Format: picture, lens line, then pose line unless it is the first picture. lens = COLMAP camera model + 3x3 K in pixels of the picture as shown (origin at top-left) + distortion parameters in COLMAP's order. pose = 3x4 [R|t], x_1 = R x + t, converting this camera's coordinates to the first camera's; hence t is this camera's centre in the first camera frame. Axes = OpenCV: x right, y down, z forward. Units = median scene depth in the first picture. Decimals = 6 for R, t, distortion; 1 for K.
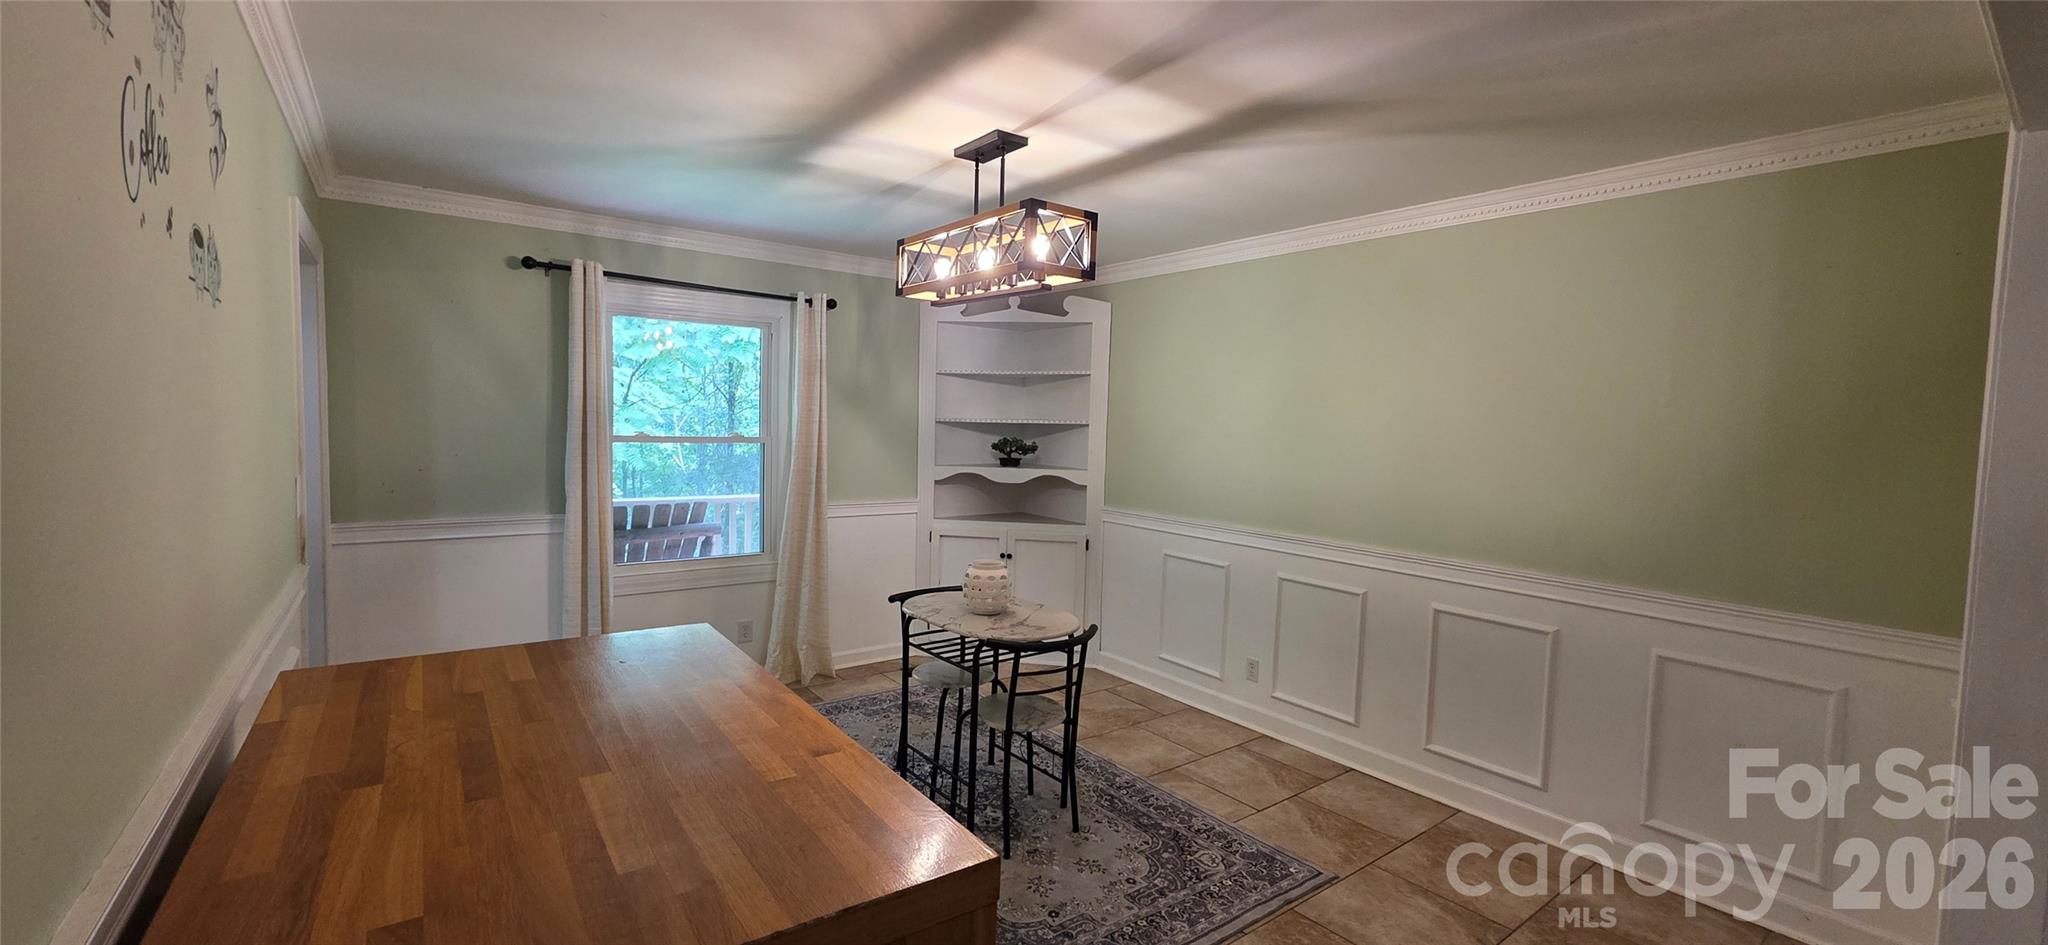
lens RADIAL K [[829.7, 0, 1024.0], [0, 829.7, 472.5], [0, 0, 1]] dist [0.000957, 0.000010]
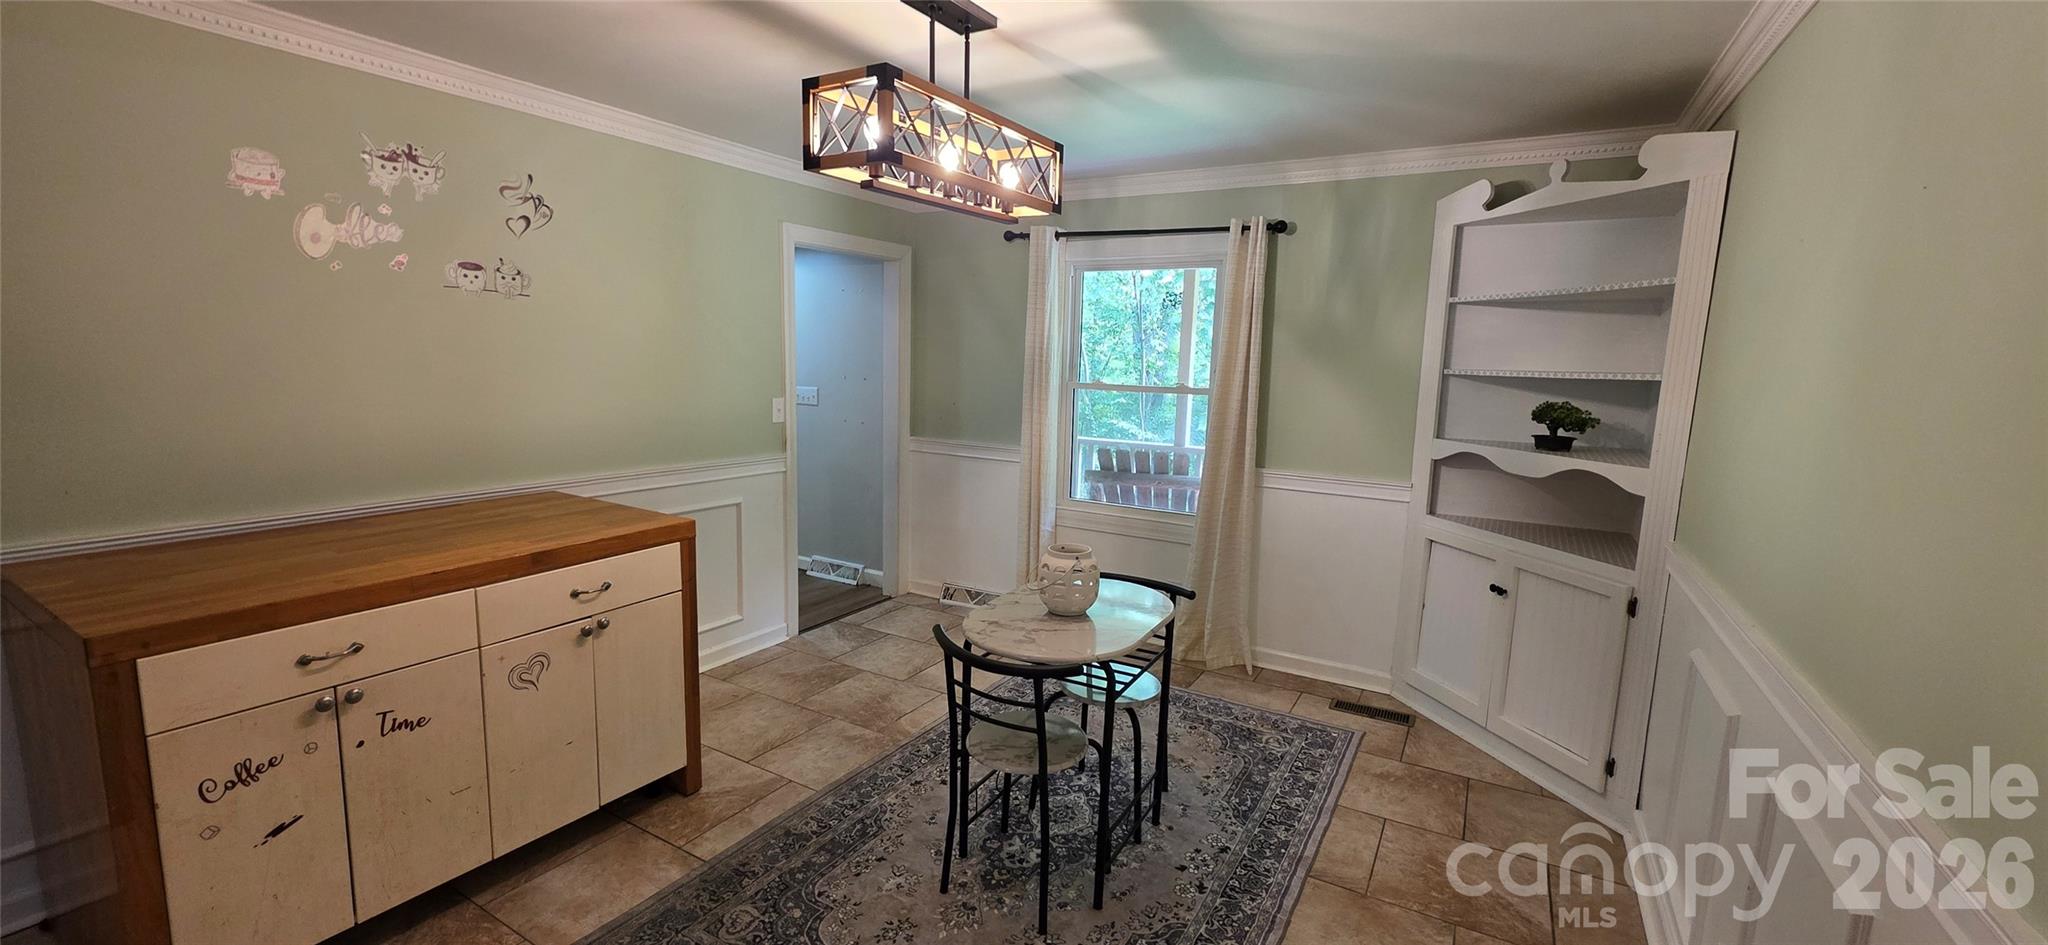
lens RADIAL K [[819.7, 0, 1020.7], [0, 819.7, 473.1], [0, 0, 1]] dist [0.002554, 0.000078]
pose [[0.373553, 0.115025, -0.920450, 0.428616], [-0.079937, 0.992582, 0.091598, -0.016007], [0.924158, 0.039361, 0.379977, 0.453860]]
